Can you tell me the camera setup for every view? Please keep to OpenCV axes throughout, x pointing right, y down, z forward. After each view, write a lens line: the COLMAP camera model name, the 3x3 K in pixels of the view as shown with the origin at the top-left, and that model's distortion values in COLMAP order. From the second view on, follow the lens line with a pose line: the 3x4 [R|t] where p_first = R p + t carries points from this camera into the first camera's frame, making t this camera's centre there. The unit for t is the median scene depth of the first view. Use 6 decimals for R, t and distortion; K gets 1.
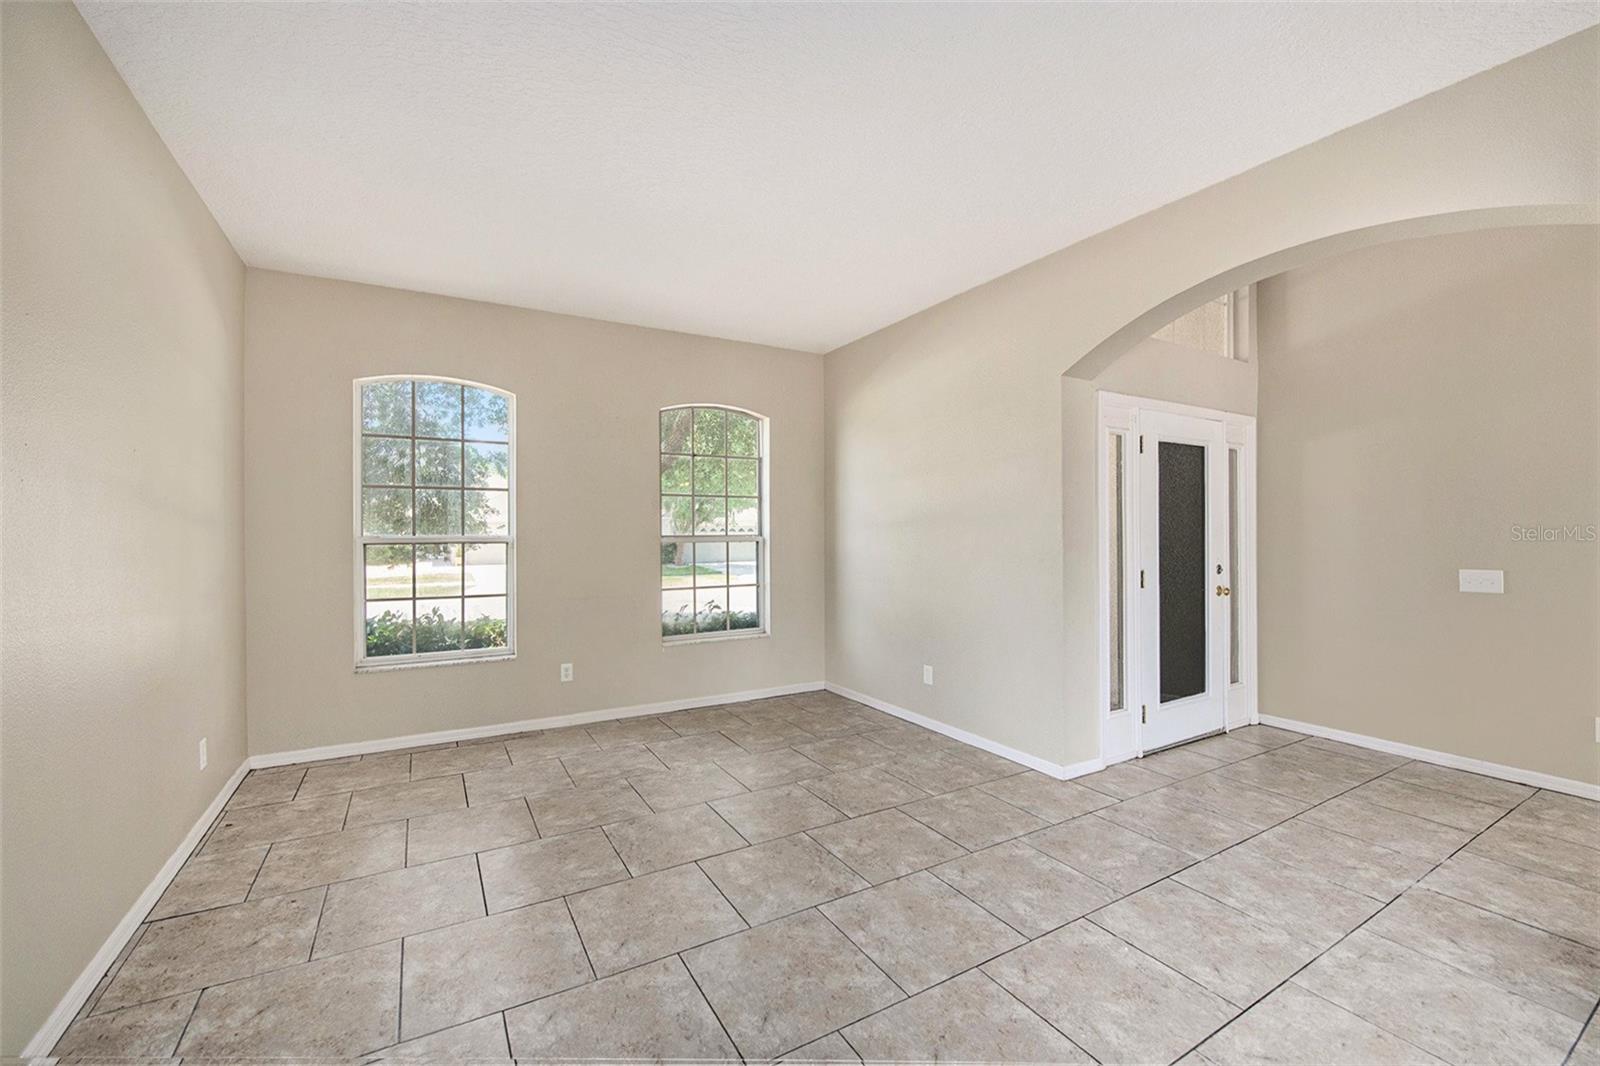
lens RADIAL K [[650.4, 0, 790.6], [0, 650.4, 534.4], [0, 0, 1]] dist [-0.015564, -0.000077]
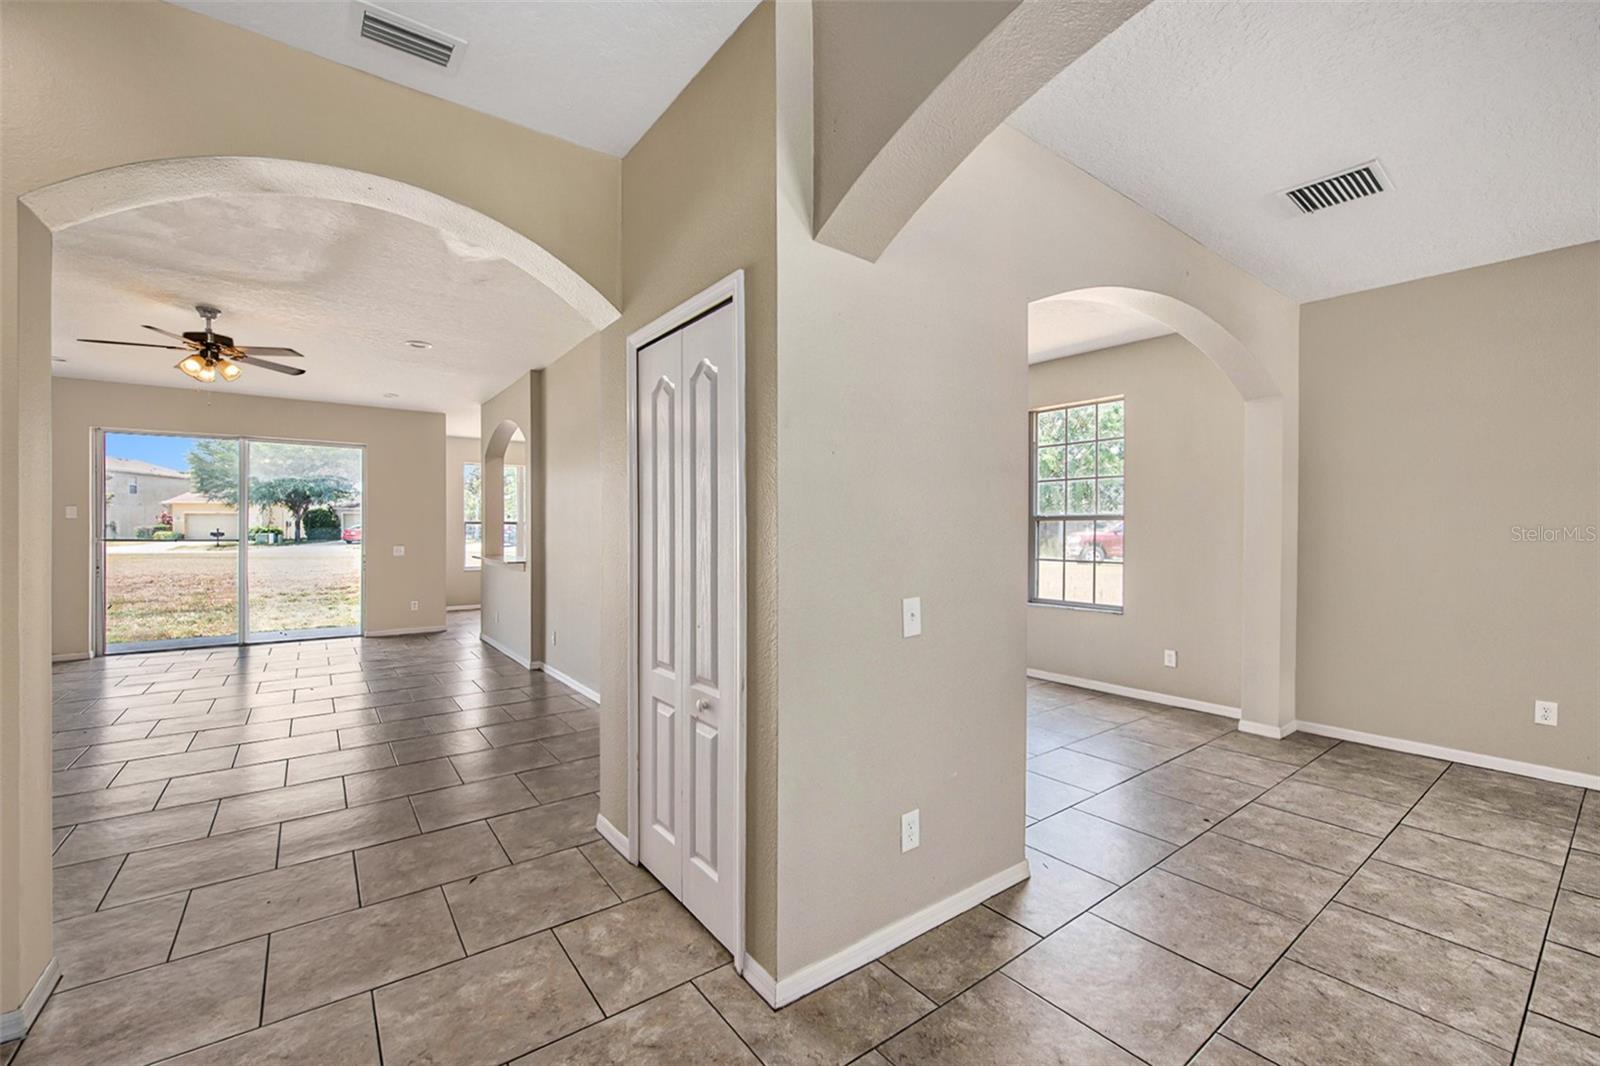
lens RADIAL K [[650.4, 0, 790.6], [0, 650.4, 534.4], [0, 0, 1]] dist [-0.015564, -0.000077]
pose [[-0.993739, -0.001651, -0.111718, 1.251854], [-0.003168, 0.999905, 0.013403, -0.010293], [0.111685, 0.013673, -0.993650, 1.484897]]
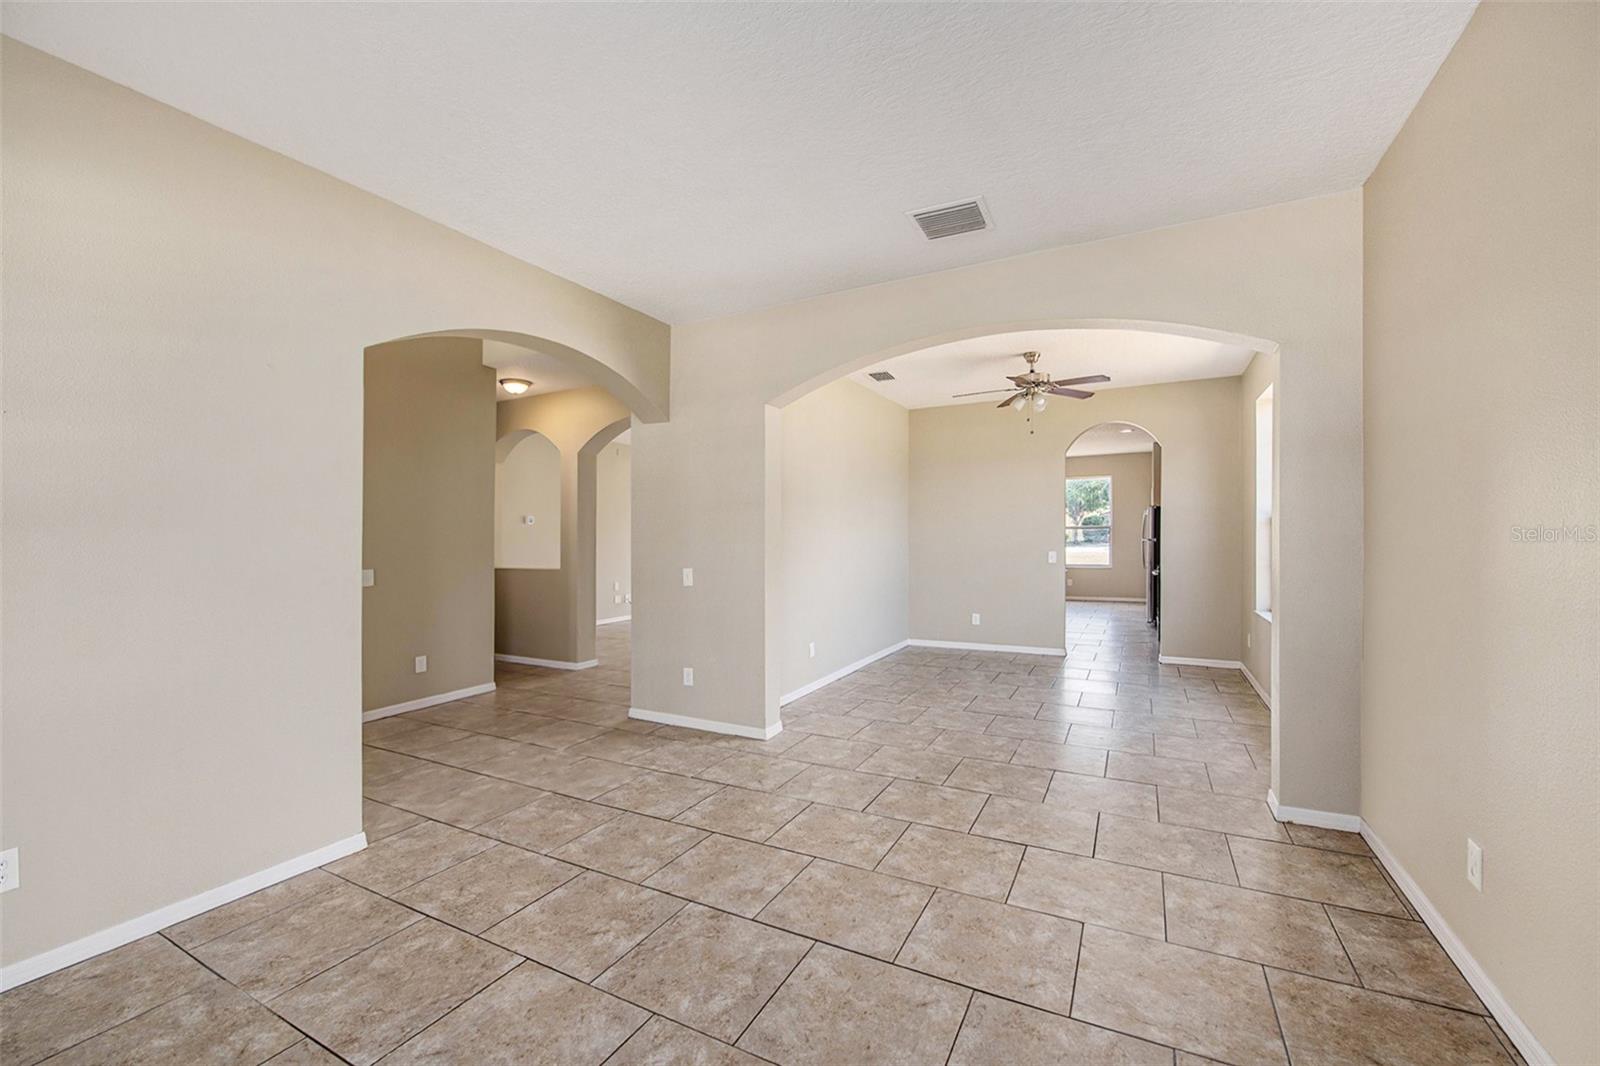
lens RADIAL K [[650.4, 0, 790.6], [0, 650.4, 534.4], [0, 0, 1]] dist [-0.015564, -0.000077]
pose [[-0.526433, 0.006720, 0.850190, -0.782291], [0.014575, 0.999893, 0.001121, -0.009859], [-0.850092, 0.012982, -0.526474, 1.372048]]
